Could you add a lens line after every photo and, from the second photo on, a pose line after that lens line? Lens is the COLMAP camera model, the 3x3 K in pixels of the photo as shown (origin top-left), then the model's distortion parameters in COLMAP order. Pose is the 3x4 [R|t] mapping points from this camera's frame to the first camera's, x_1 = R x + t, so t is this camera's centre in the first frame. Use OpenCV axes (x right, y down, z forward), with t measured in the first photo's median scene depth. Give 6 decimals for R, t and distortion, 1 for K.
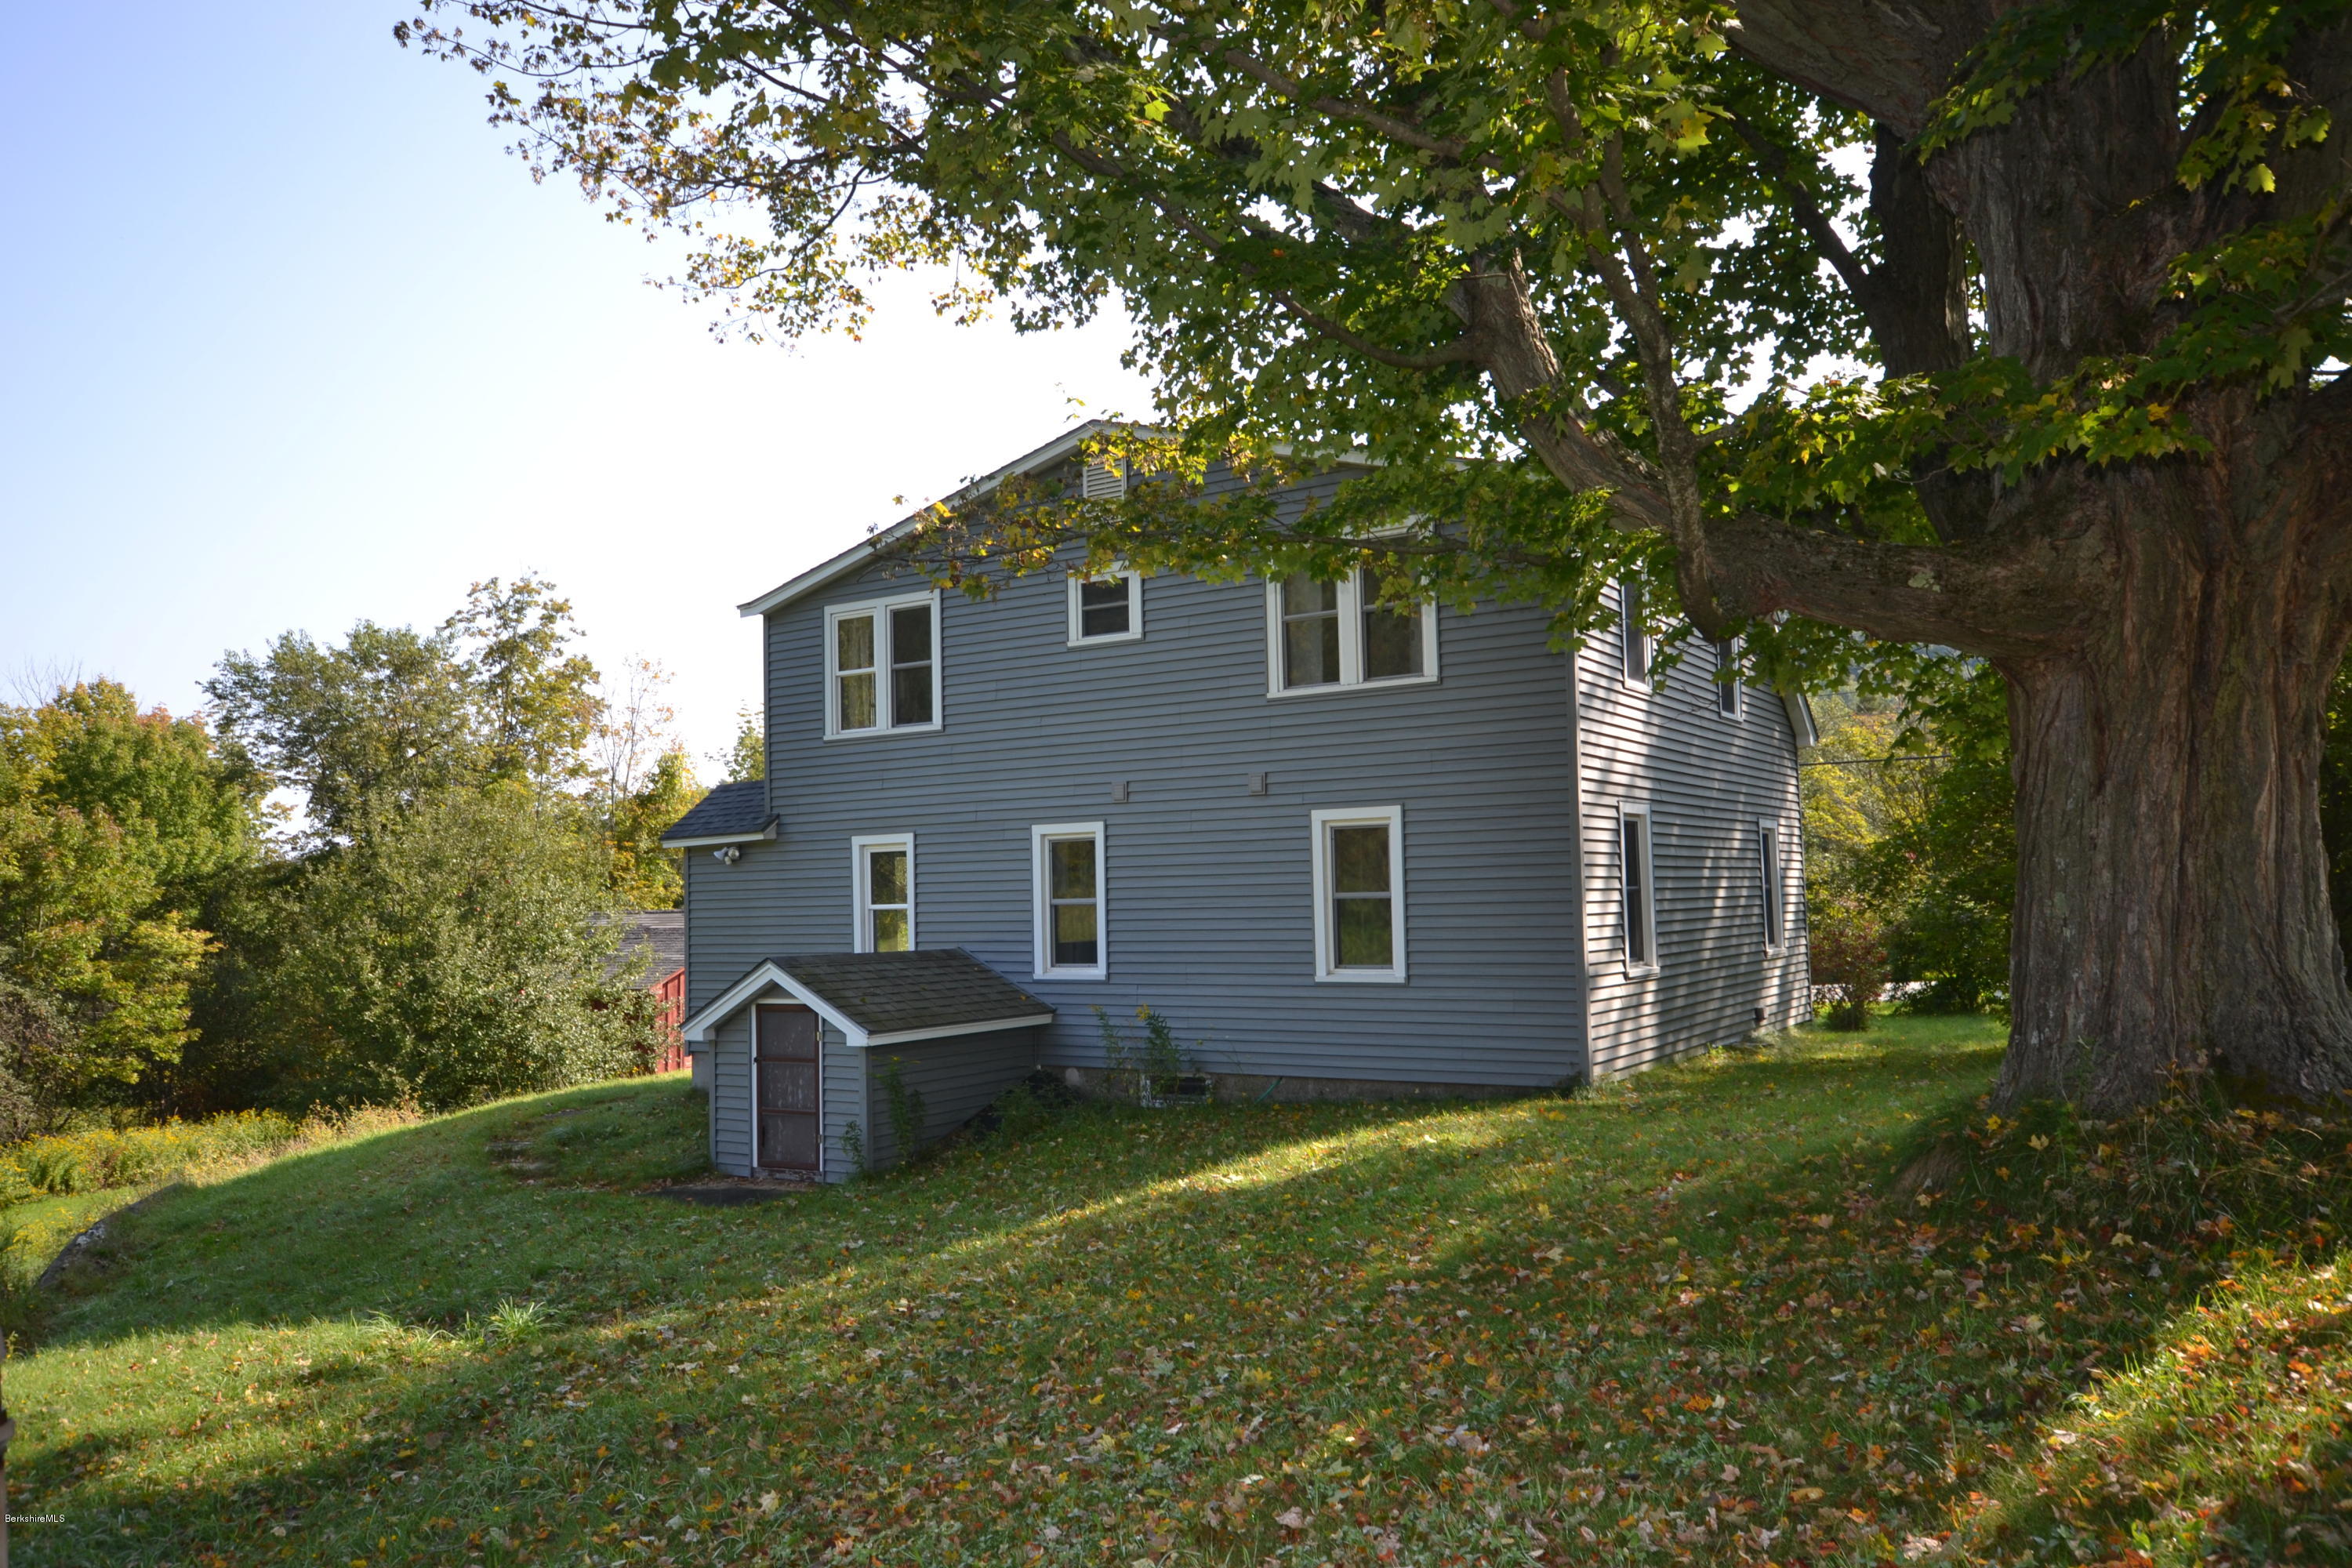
lens RADIAL K [[1690.2, 0, 1176.0], [0, 1690.2, 784.0], [0, 0, 1]] dist [0.009034, 0.001133]
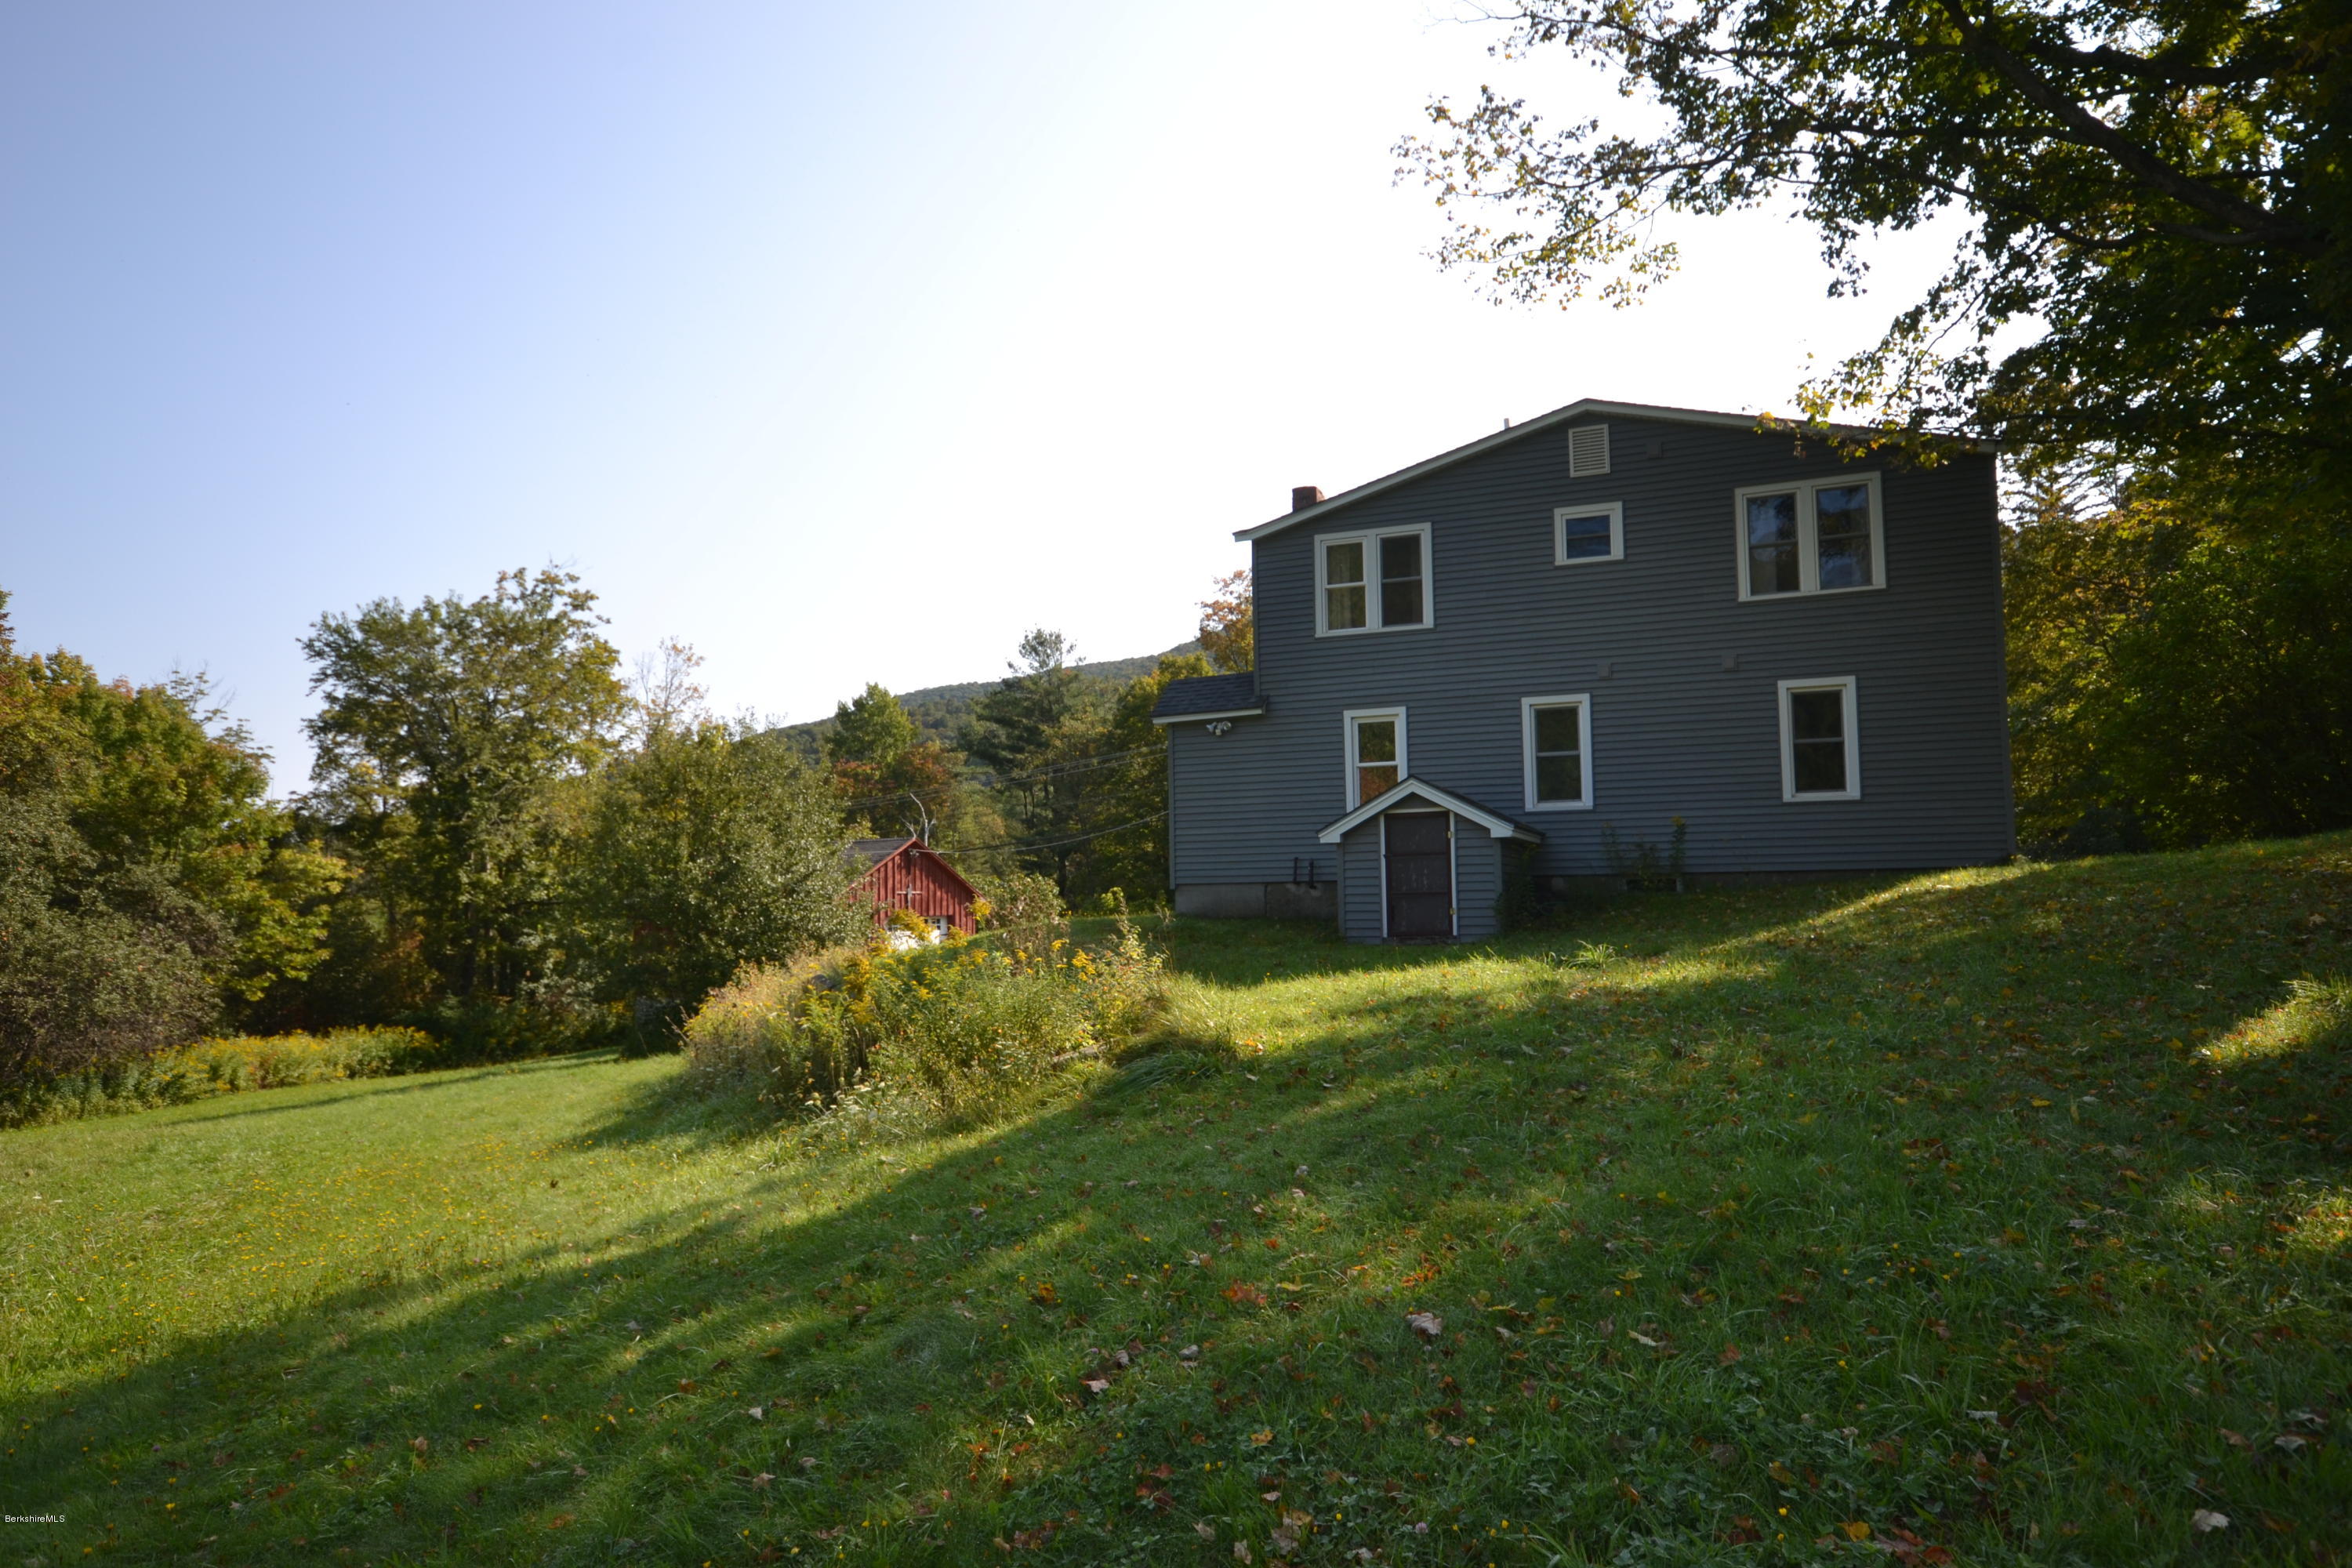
lens RADIAL K [[1433.2, 0, 1176.0], [0, 1433.2, 784.0], [0, 0, 1]] dist [-0.004989, 0.021513]
pose [[0.979918, 0.024422, 0.197899, -0.525015], [-0.020135, 0.999518, -0.023649, 0.113931], [-0.198381, 0.019190, 0.979937, -0.051475]]
